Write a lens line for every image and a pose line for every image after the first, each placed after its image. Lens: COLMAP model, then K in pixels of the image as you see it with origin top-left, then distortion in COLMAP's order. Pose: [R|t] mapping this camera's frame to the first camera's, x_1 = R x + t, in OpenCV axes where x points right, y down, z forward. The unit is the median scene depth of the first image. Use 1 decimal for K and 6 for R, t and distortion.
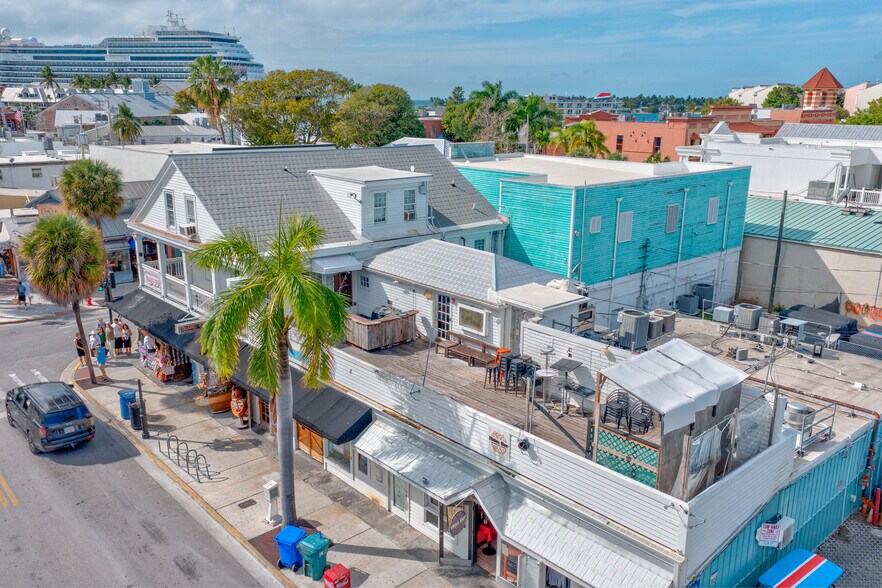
lens RADIAL K [[723.0, 0, 441.0], [0, 723.0, 294.0], [0, 0, 1]] dist [0.060581, -0.101504]
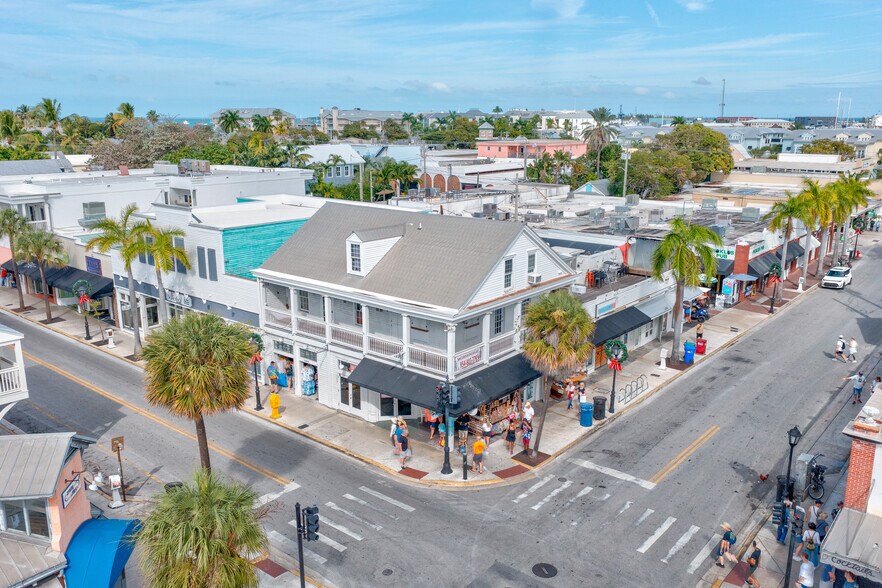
lens RADIAL K [[723.0, 0, 441.0], [0, 723.0, 294.0], [0, 0, 1]] dist [0.060581, -0.101504]
pose [[-0.131776, -0.243262, 0.960968, -1.358403], [0.248158, 0.930457, 0.269568, -0.388959], [-0.959715, 0.273995, -0.062244, 1.086471]]
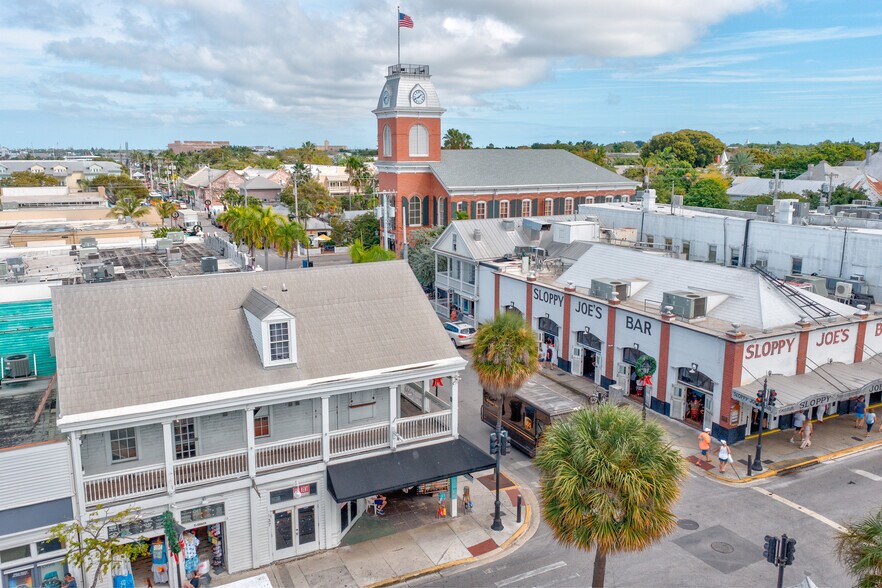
lens RADIAL K [[723.0, 0, 441.0], [0, 723.0, 294.0], [0, 0, 1]] dist [0.060581, -0.101504]
pose [[-0.962989, -0.059521, 0.262888, -0.643954], [0.061959, 0.900314, 0.430808, -0.556154], [-0.262324, 0.431151, -0.863304, 1.749441]]
